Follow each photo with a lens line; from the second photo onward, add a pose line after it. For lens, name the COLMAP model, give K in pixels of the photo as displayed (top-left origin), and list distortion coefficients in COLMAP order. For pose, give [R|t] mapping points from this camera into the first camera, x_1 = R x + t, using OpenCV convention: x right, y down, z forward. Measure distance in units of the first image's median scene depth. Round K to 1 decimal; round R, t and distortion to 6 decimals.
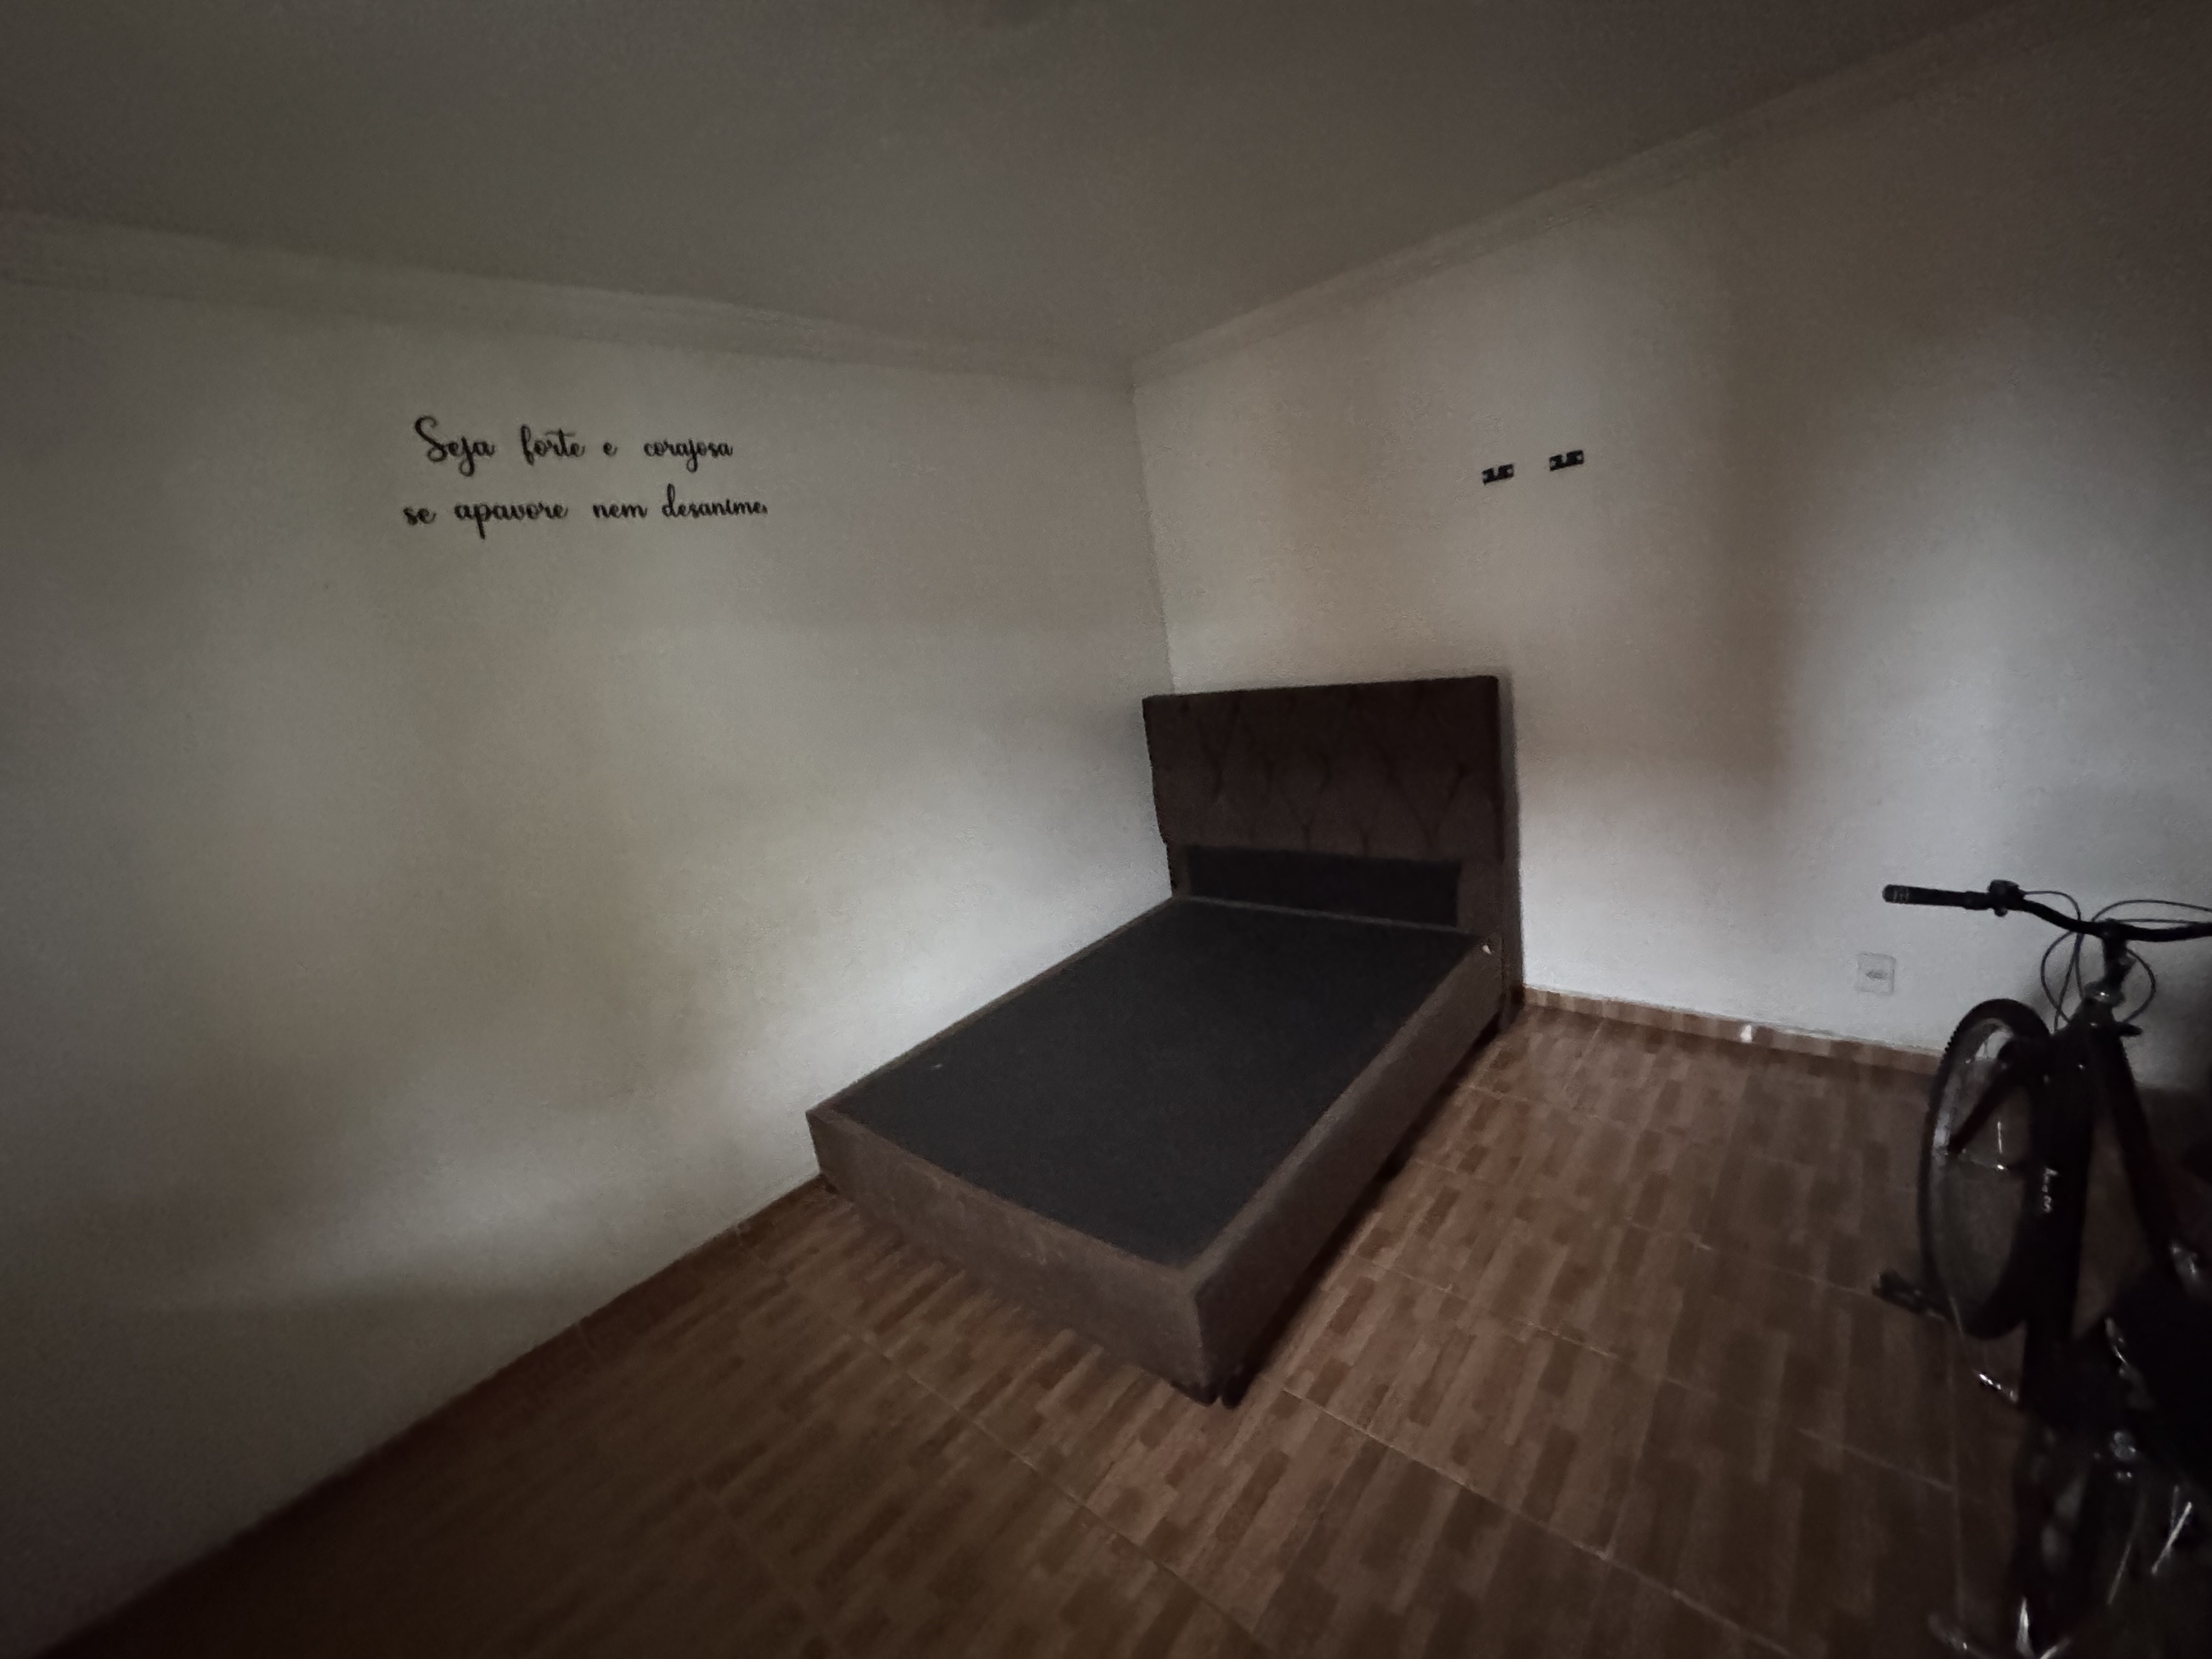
lens RADIAL K [[887.9, 0, 1116.8], [0, 887.9, 832.8], [0, 0, 1]] dist [-0.001910, -0.000228]
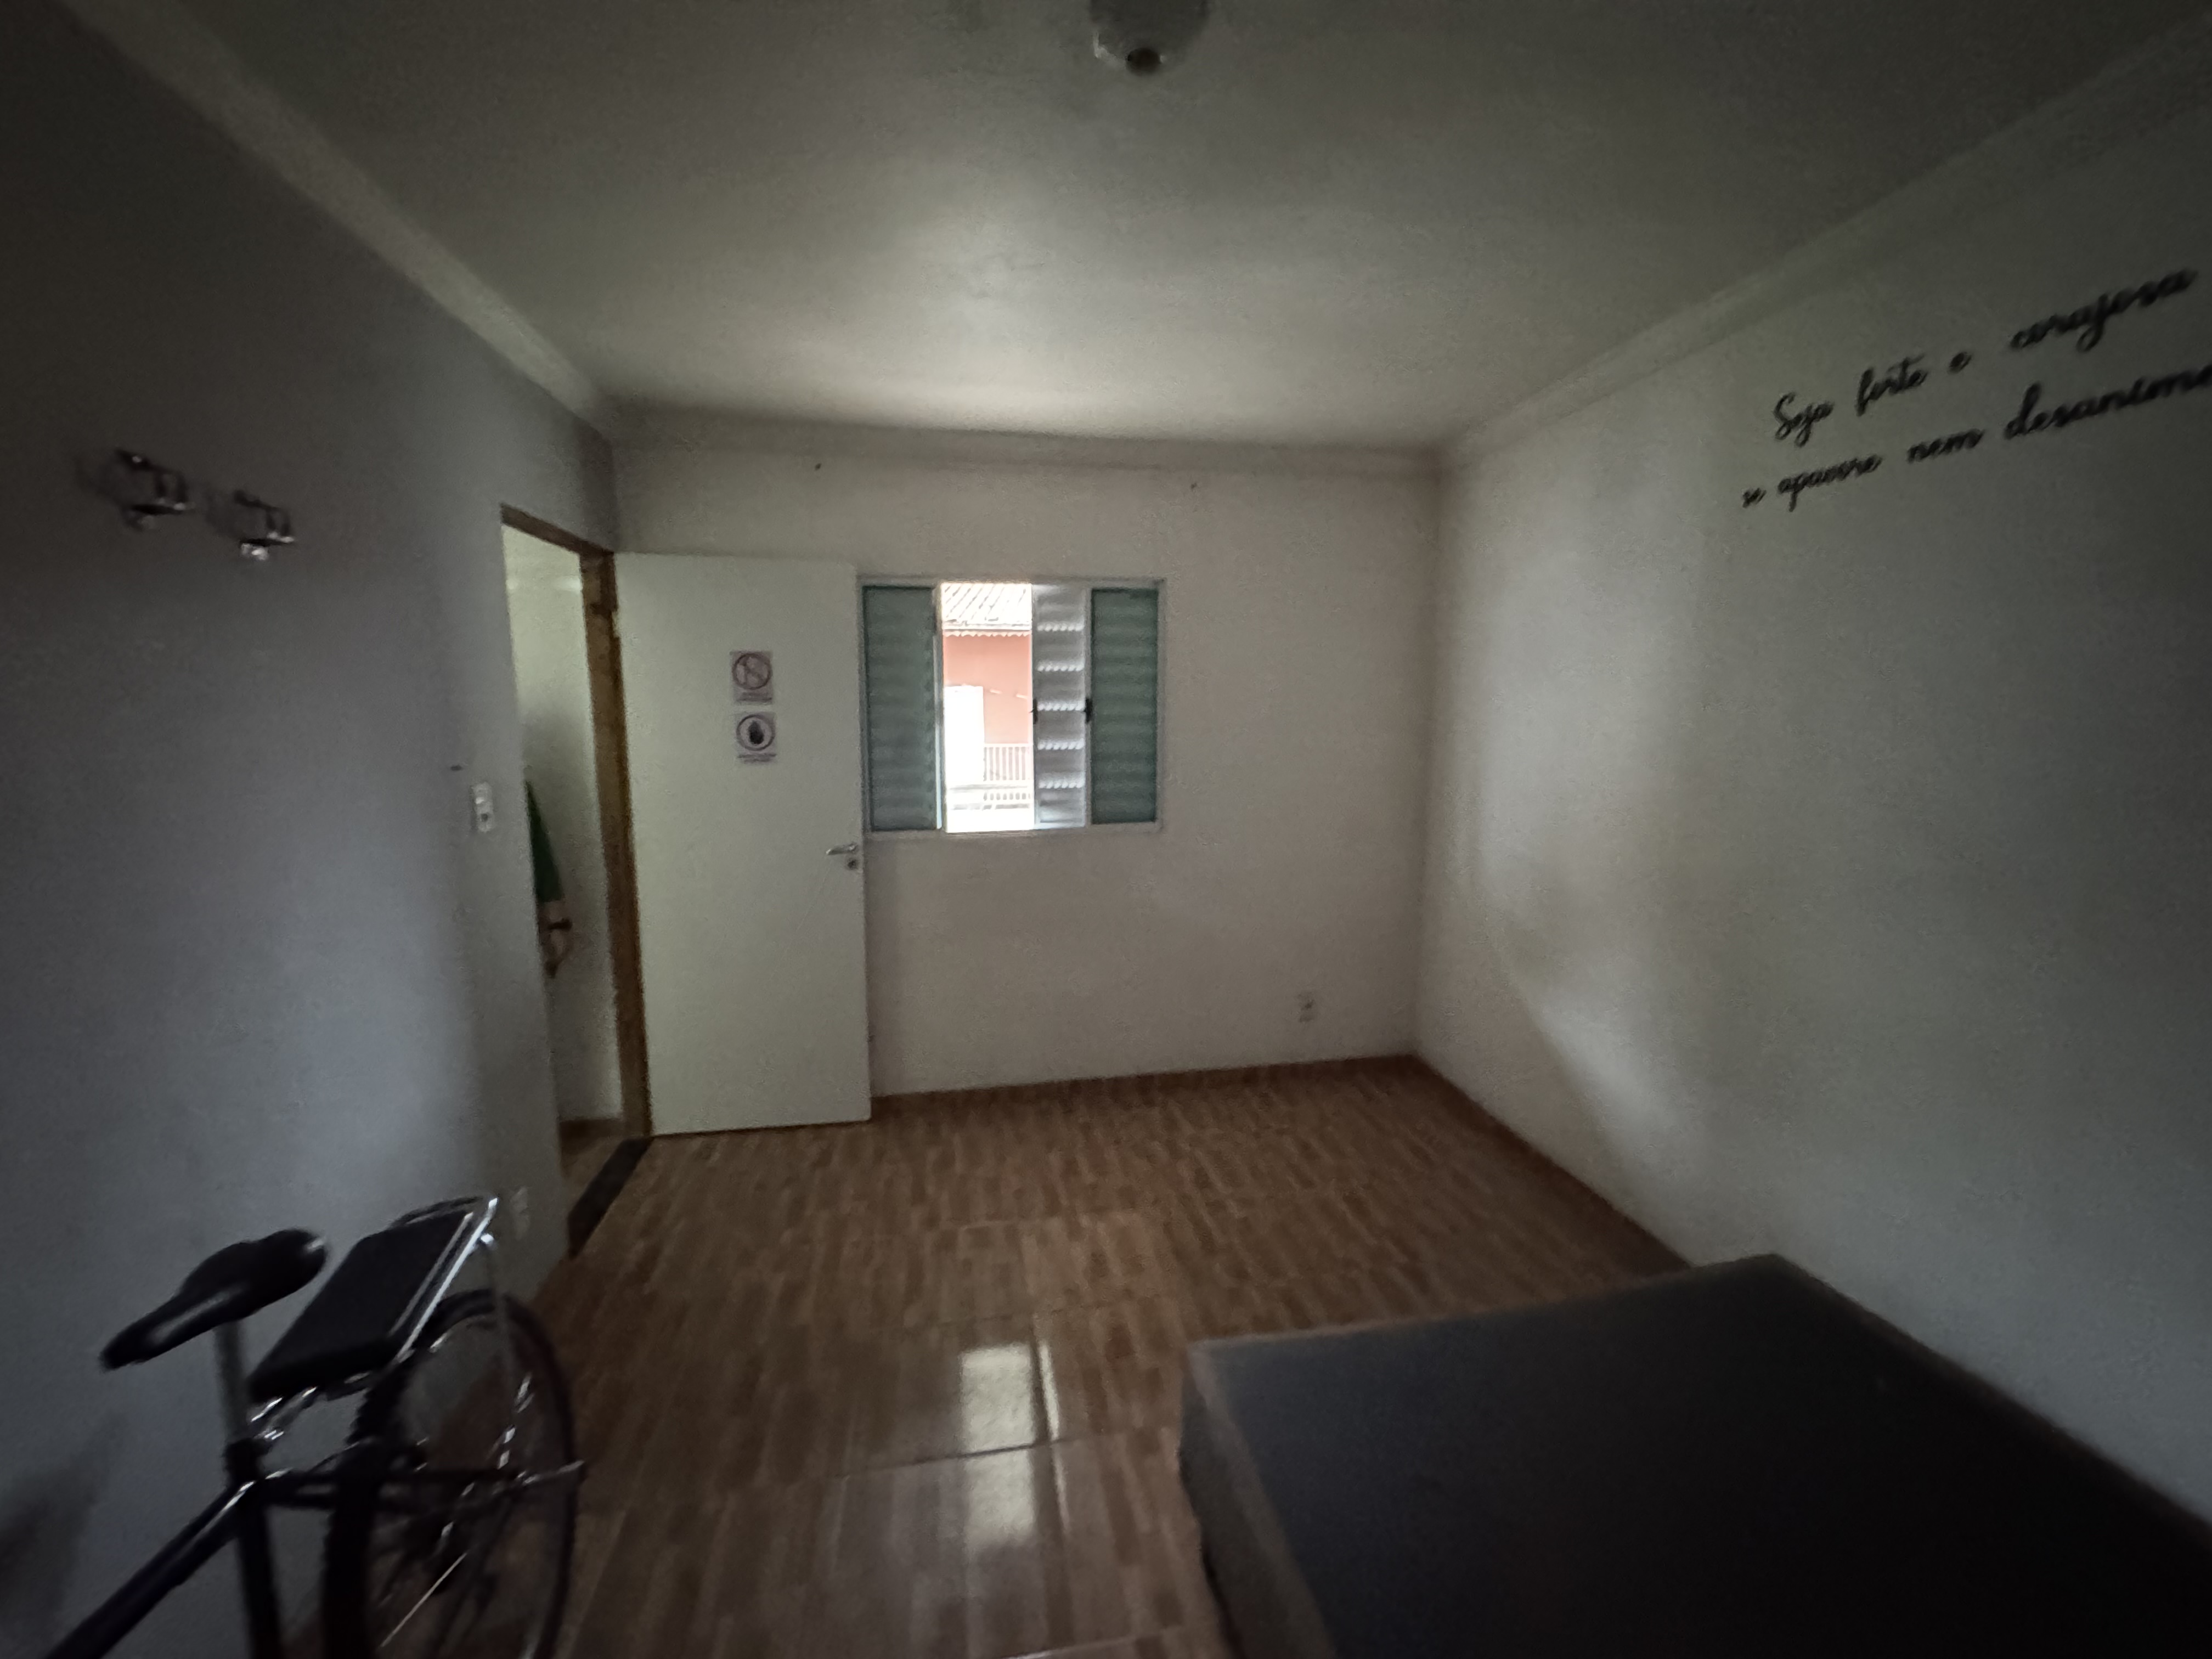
lens RADIAL K [[887.9, 0, 1107.0], [0, 887.9, 827.5], [0, 0, 1]] dist [-0.001910, -0.000228]
pose [[-0.601428, 0.254957, -0.757153, 0.559934], [-0.093905, 0.918584, 0.383907, -0.299661], [0.793389, 0.301993, -0.528521, 0.975412]]
